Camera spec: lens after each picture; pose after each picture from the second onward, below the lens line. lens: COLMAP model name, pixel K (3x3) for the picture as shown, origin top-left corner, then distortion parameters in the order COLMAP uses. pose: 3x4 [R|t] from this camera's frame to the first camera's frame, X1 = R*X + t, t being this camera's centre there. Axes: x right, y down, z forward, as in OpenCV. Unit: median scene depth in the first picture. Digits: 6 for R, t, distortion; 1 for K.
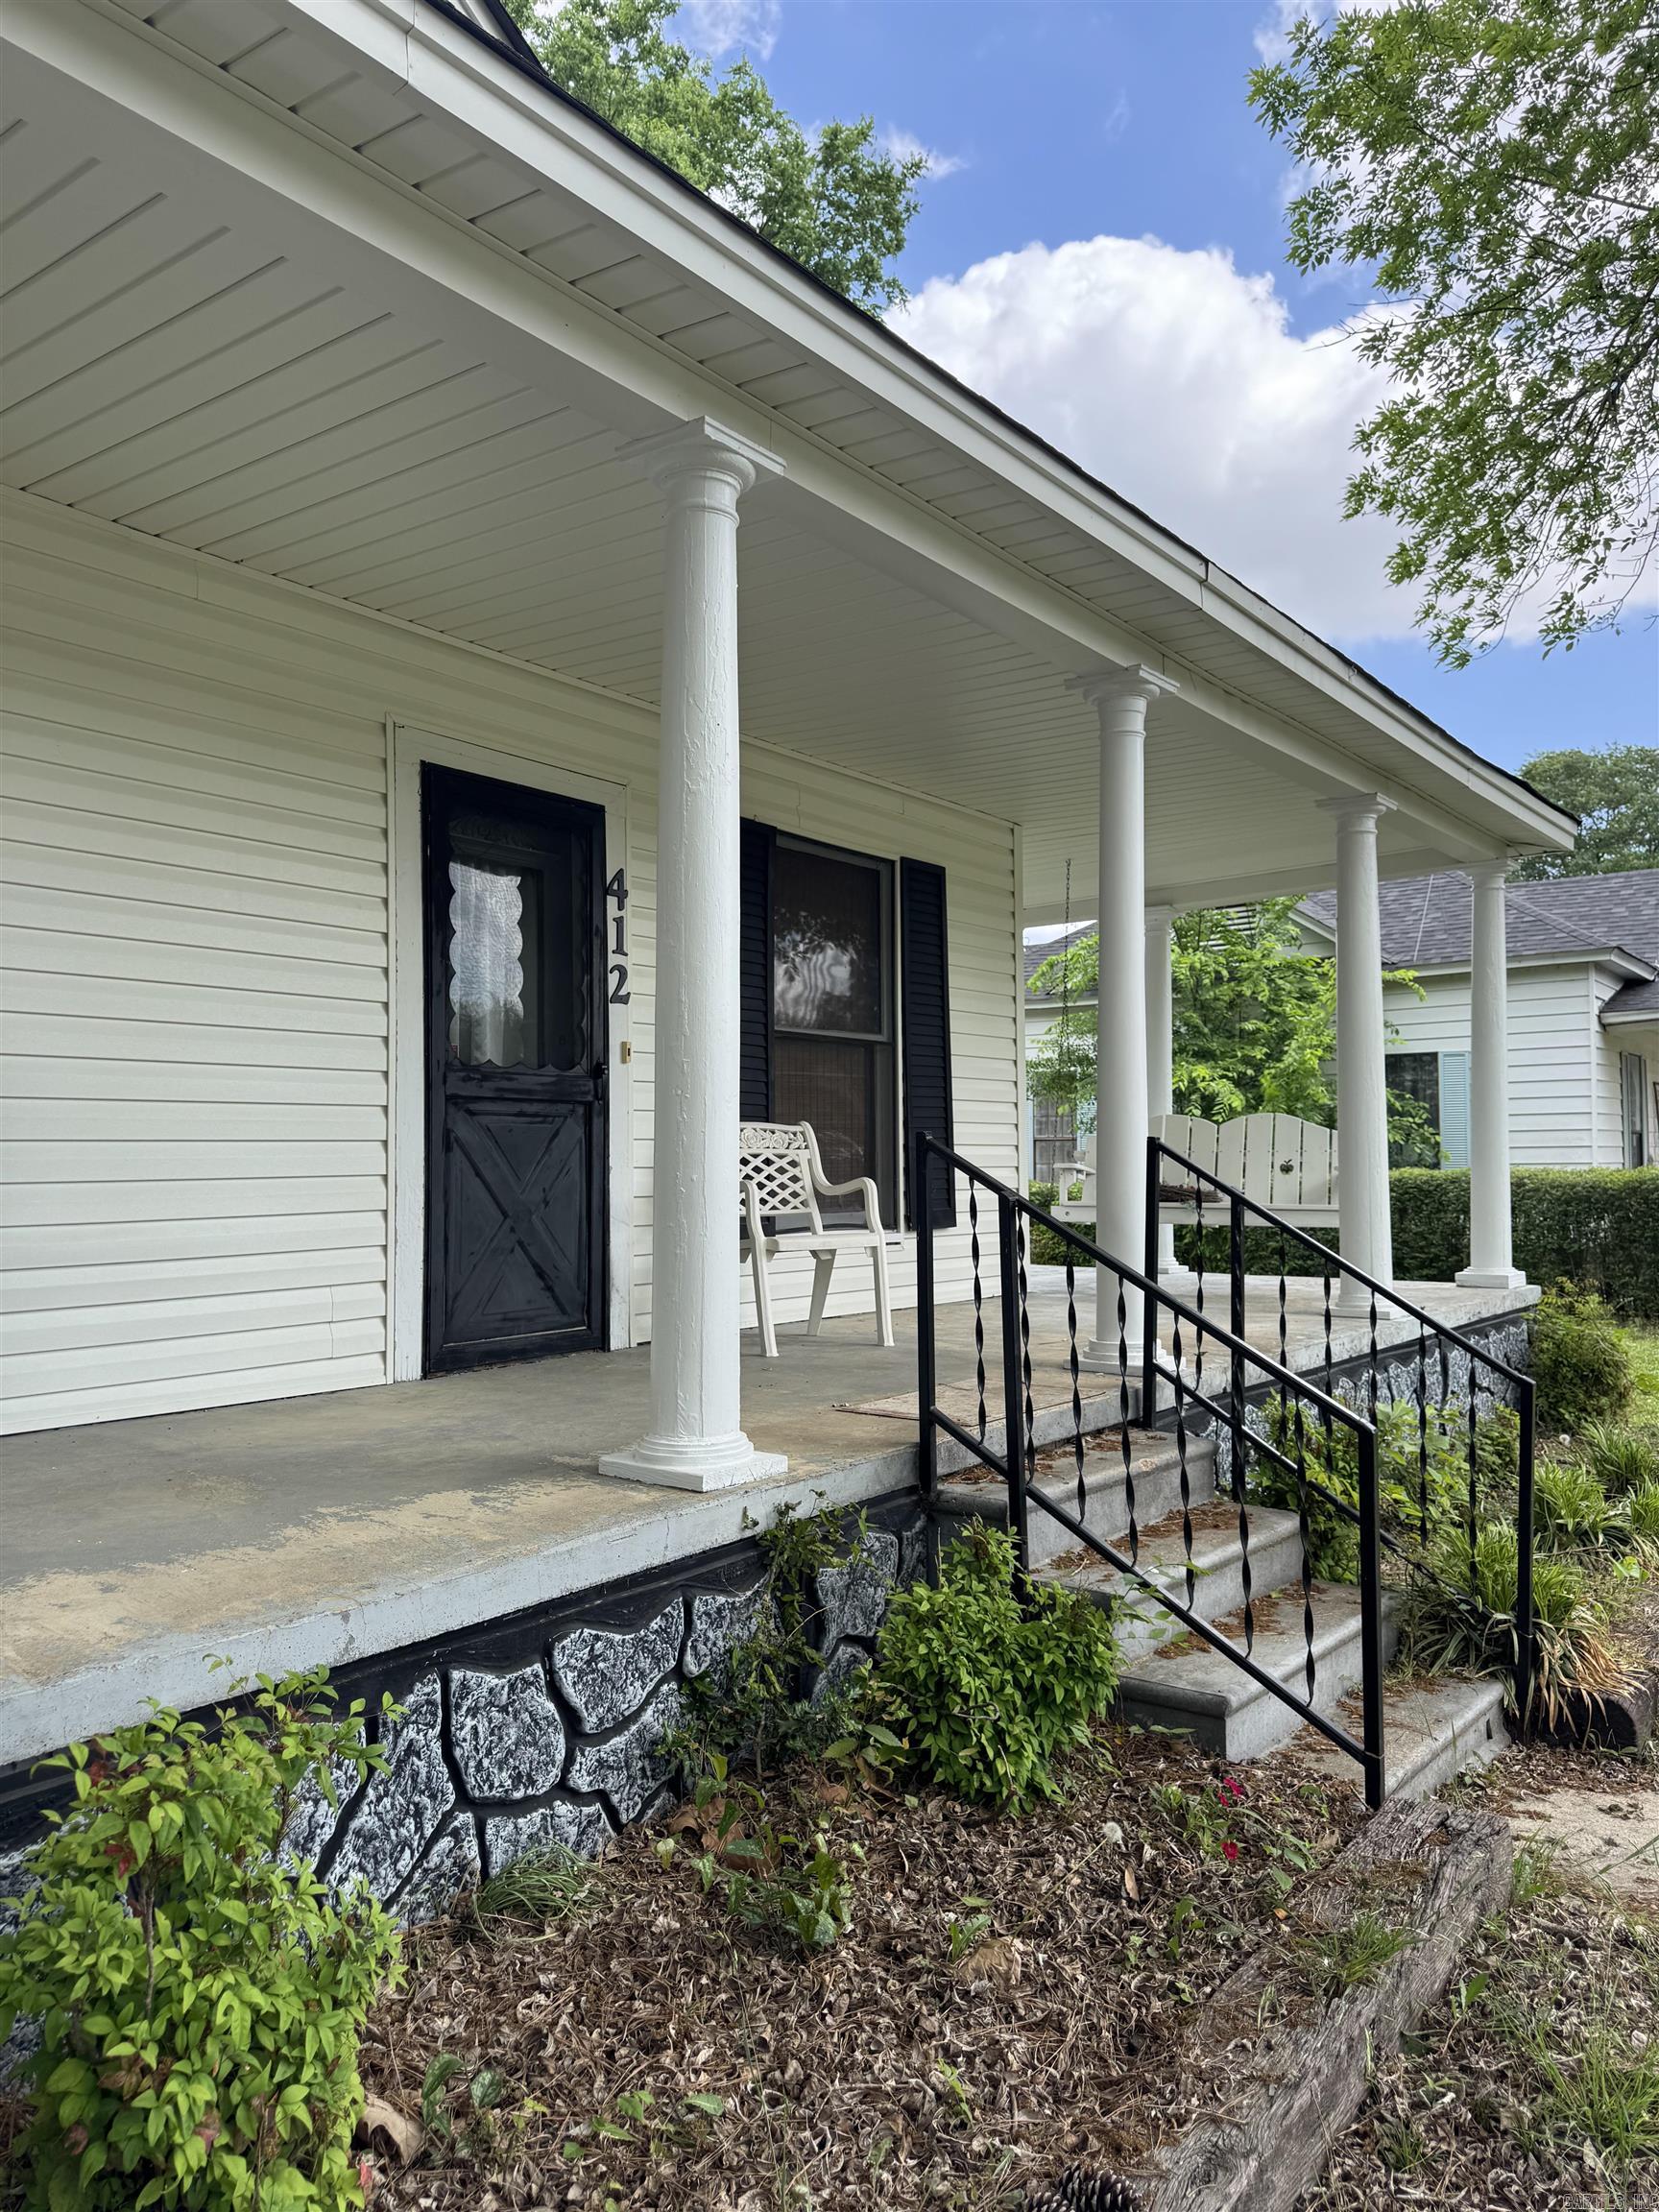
lens RADIAL K [[1527.7, 0, 834.8], [0, 1527.7, 1154.5], [0, 0, 1]] dist [0.051097, -0.074987]
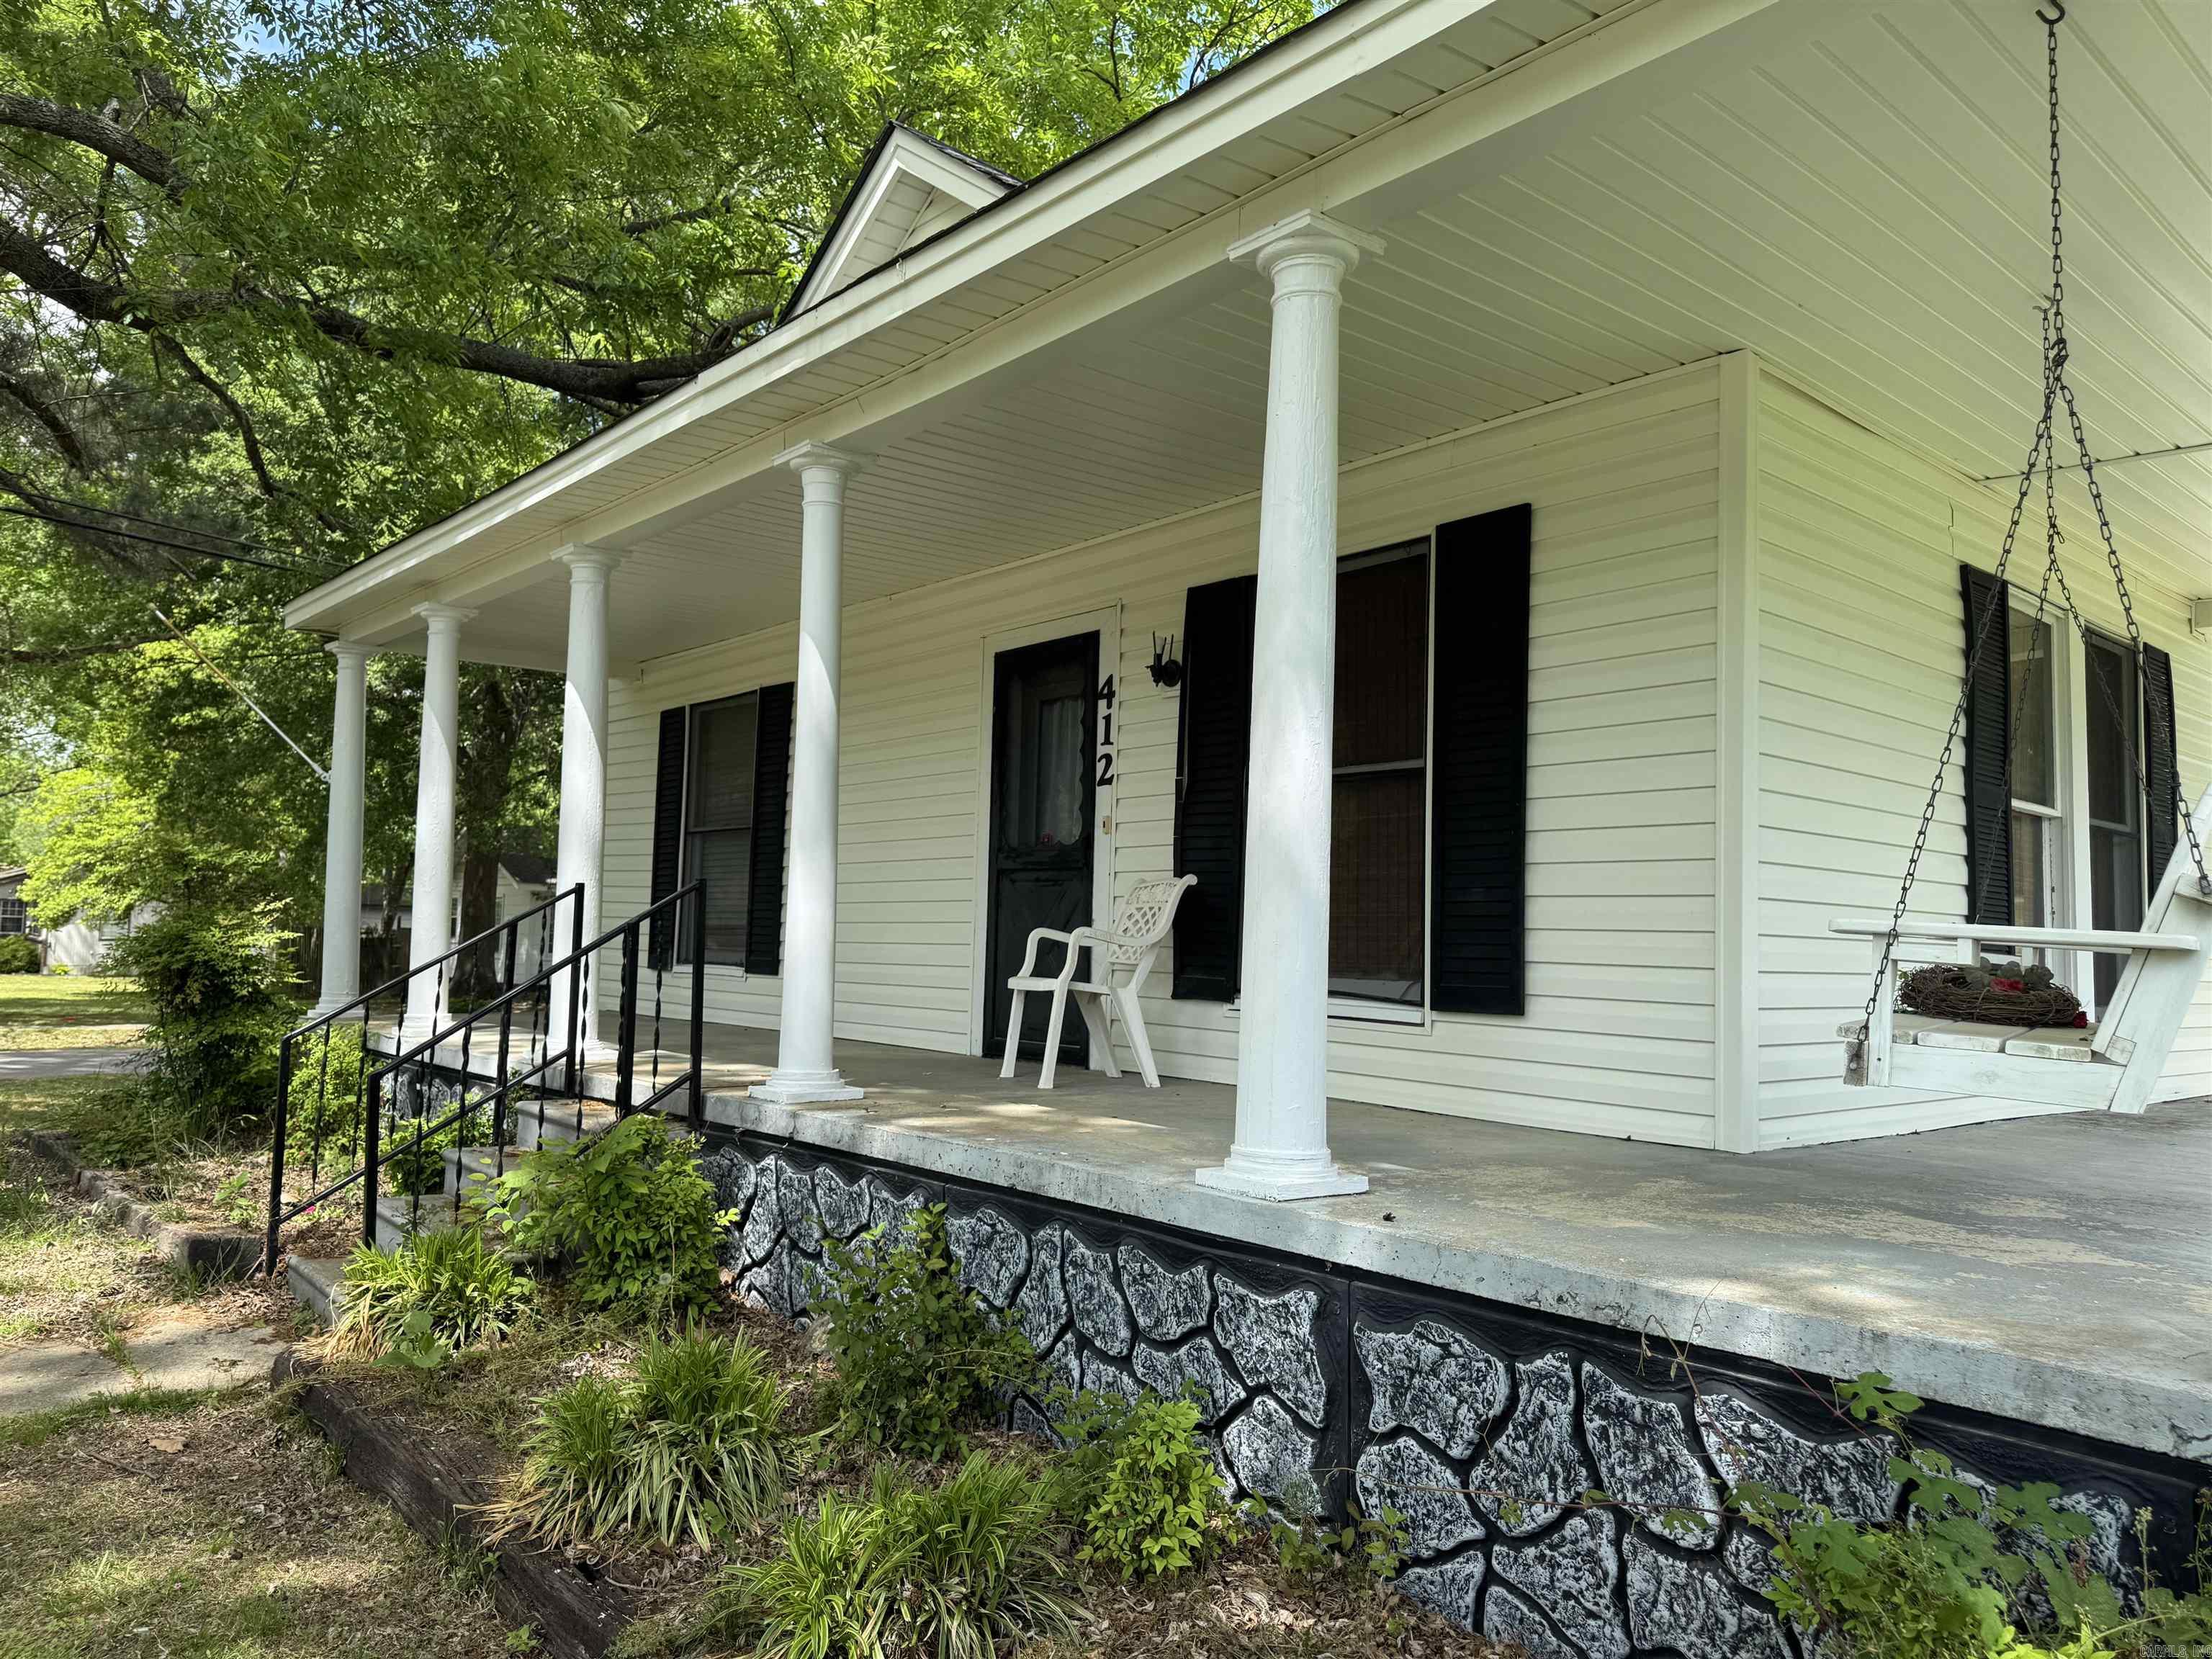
lens RADIAL K [[1527.7, 0, 1101.6], [0, 1527.7, 889.3], [0, 0, 1]] dist [0.051097, -0.074987]
pose [[-0.211159, -0.036989, -0.976752, 1.053396], [-0.029873, 0.999061, -0.031376, 0.023473], [0.976995, 0.022553, -0.212066, 1.258141]]
